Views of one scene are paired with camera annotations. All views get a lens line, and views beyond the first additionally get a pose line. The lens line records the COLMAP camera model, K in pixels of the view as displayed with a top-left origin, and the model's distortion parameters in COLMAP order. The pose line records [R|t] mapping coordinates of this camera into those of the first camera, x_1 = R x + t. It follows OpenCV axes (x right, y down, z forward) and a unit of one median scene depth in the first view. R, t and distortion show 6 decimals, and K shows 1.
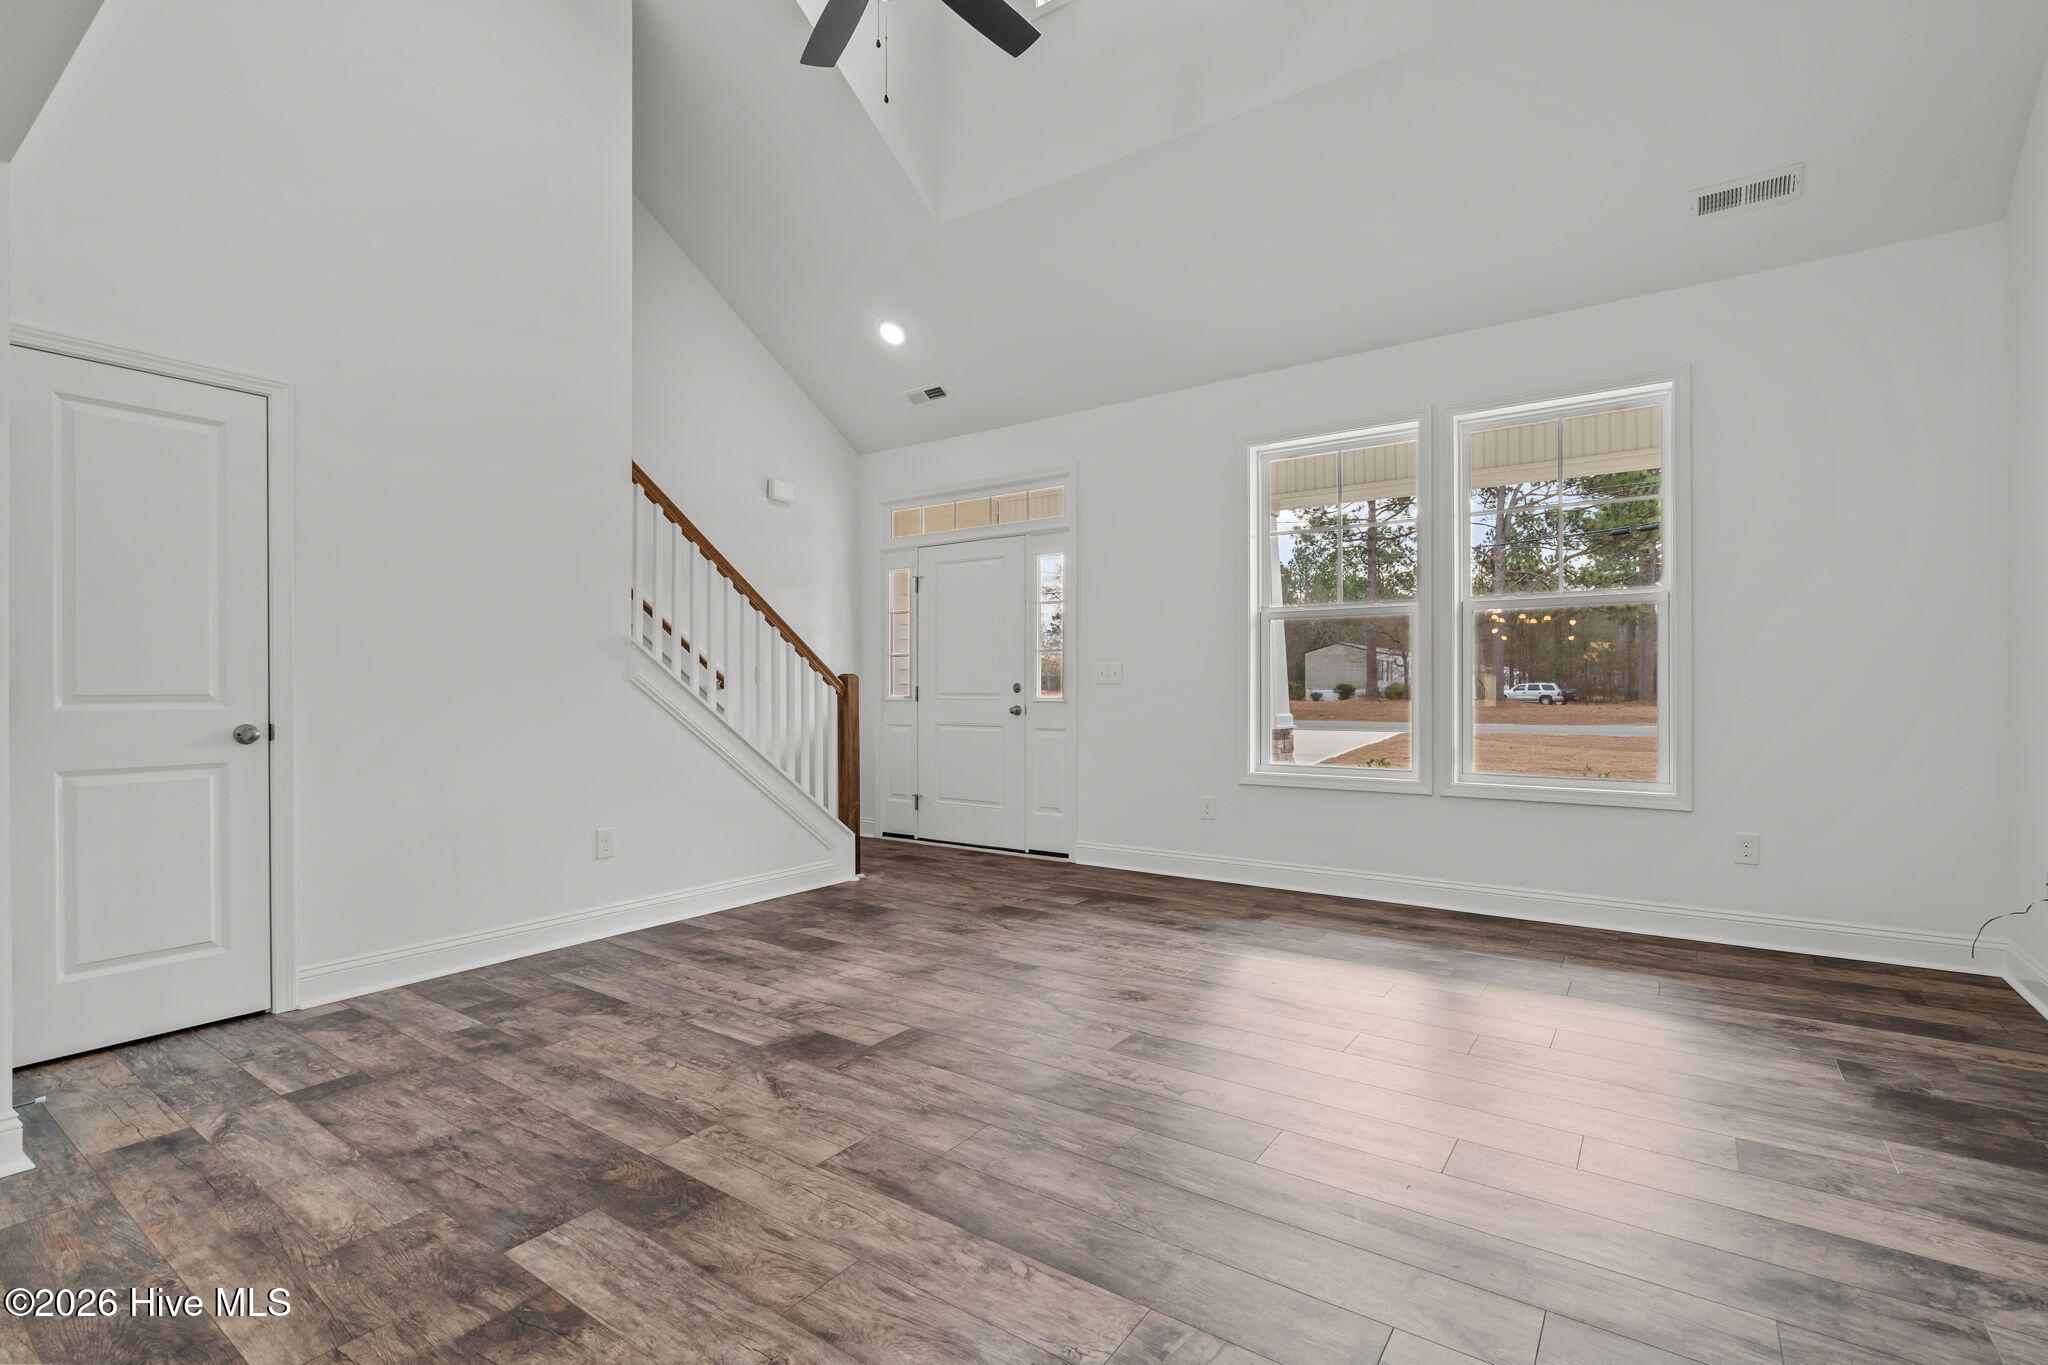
lens RADIAL K [[939.0, 0, 1067.8], [0, 939.0, 678.1], [0, 0, 1]] dist [-0.004454, 0.000886]
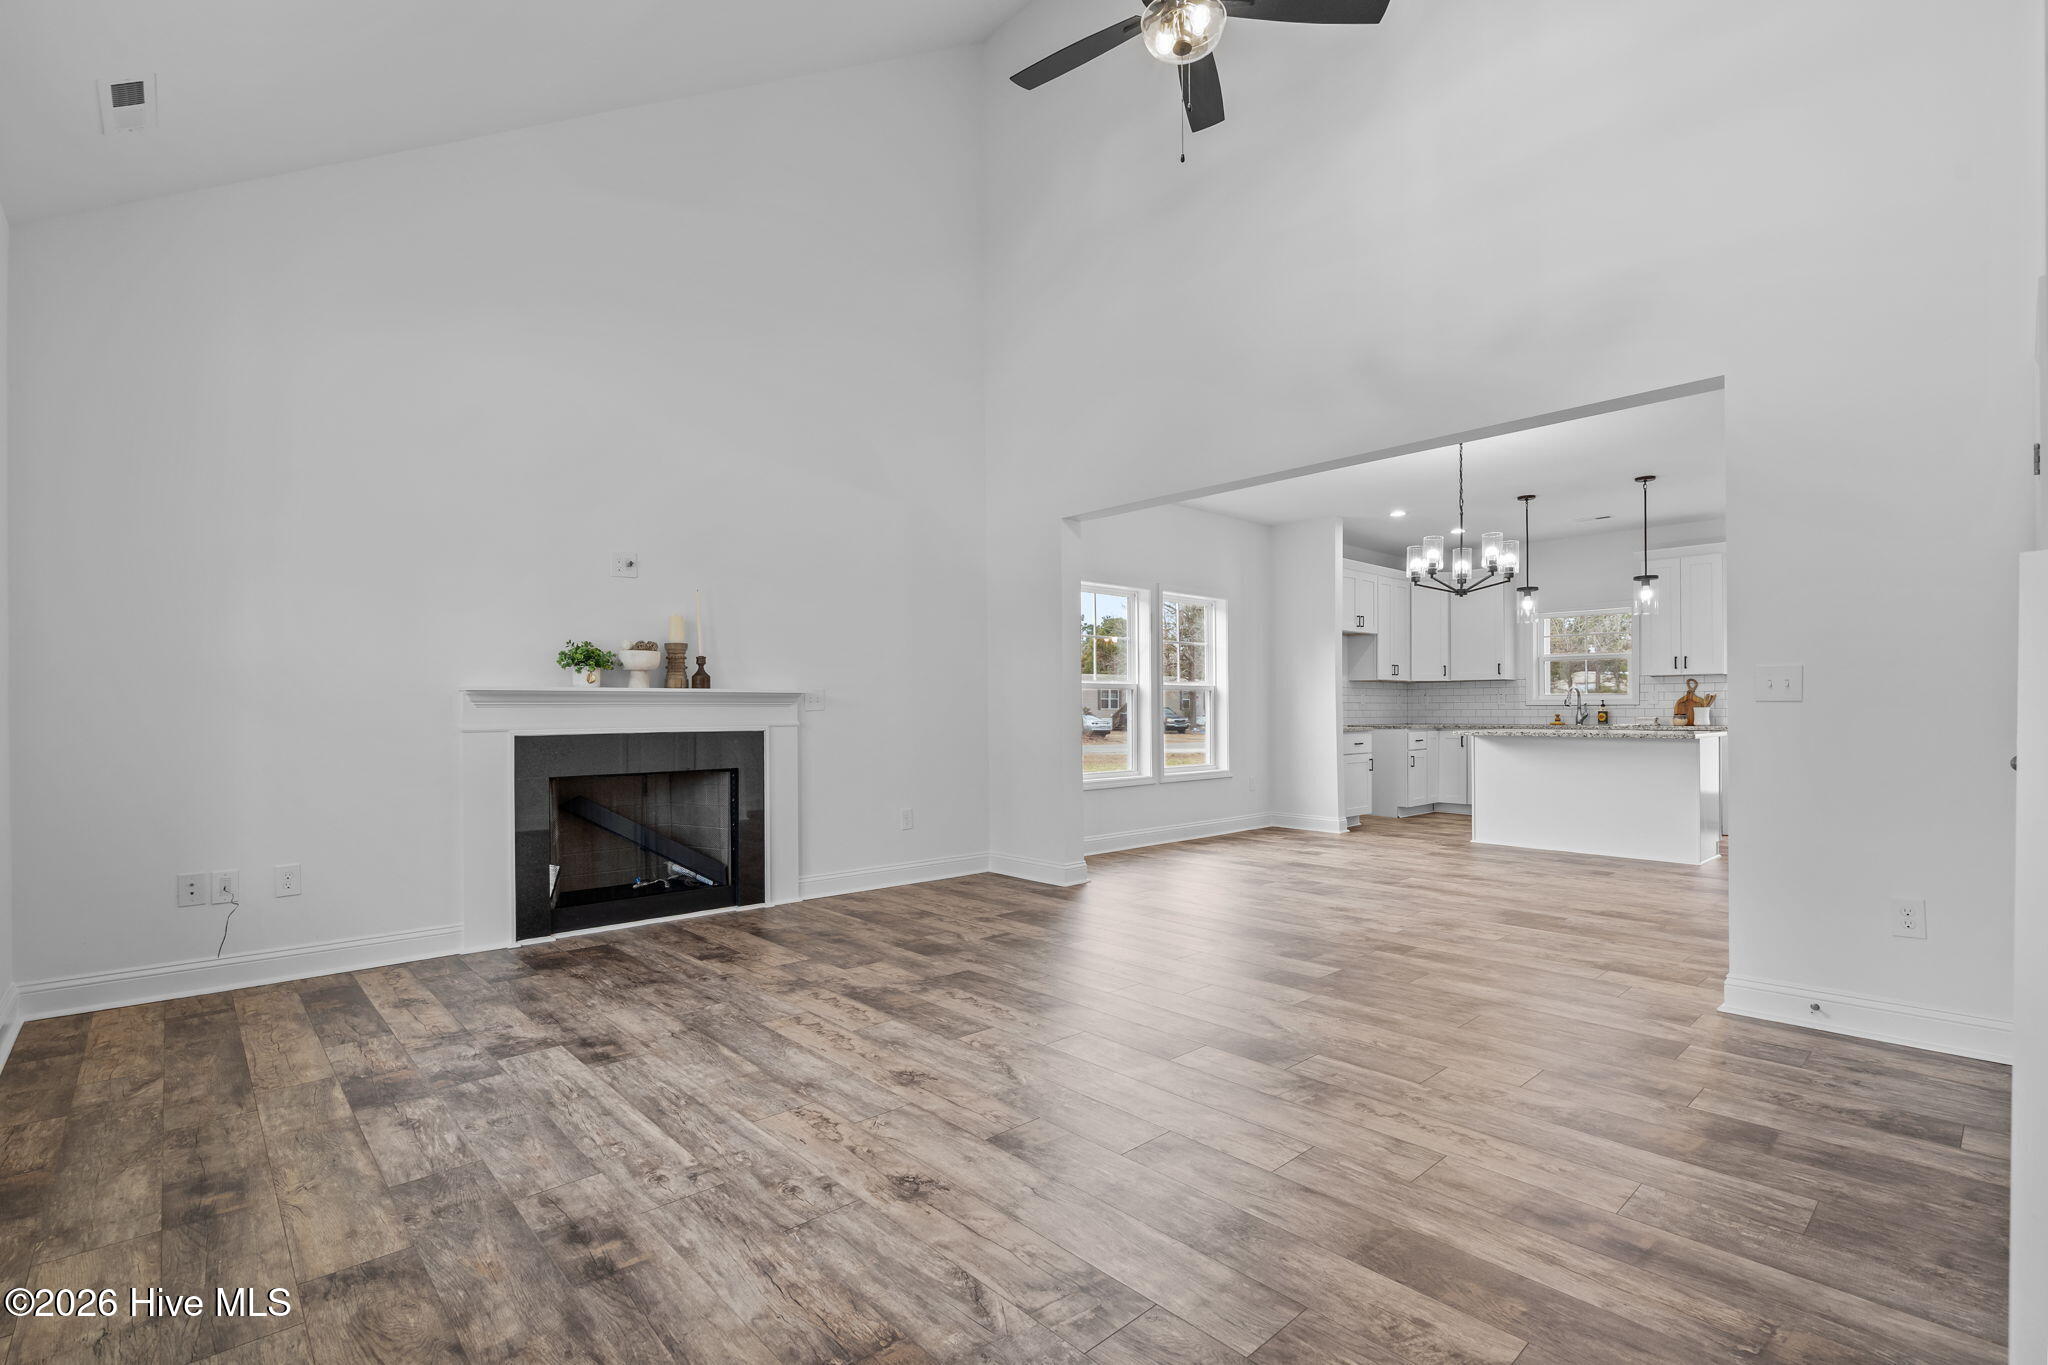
lens RADIAL K [[939.0, 0, 1016.2], [0, 939.0, 694.5], [0, 0, 1]] dist [-0.004454, 0.000886]
pose [[-0.964401, 0.011941, 0.264173, -0.248359], [0.004262, 0.999552, -0.029624, 0.022260], [-0.264408, -0.027443, -0.964020, 1.798959]]
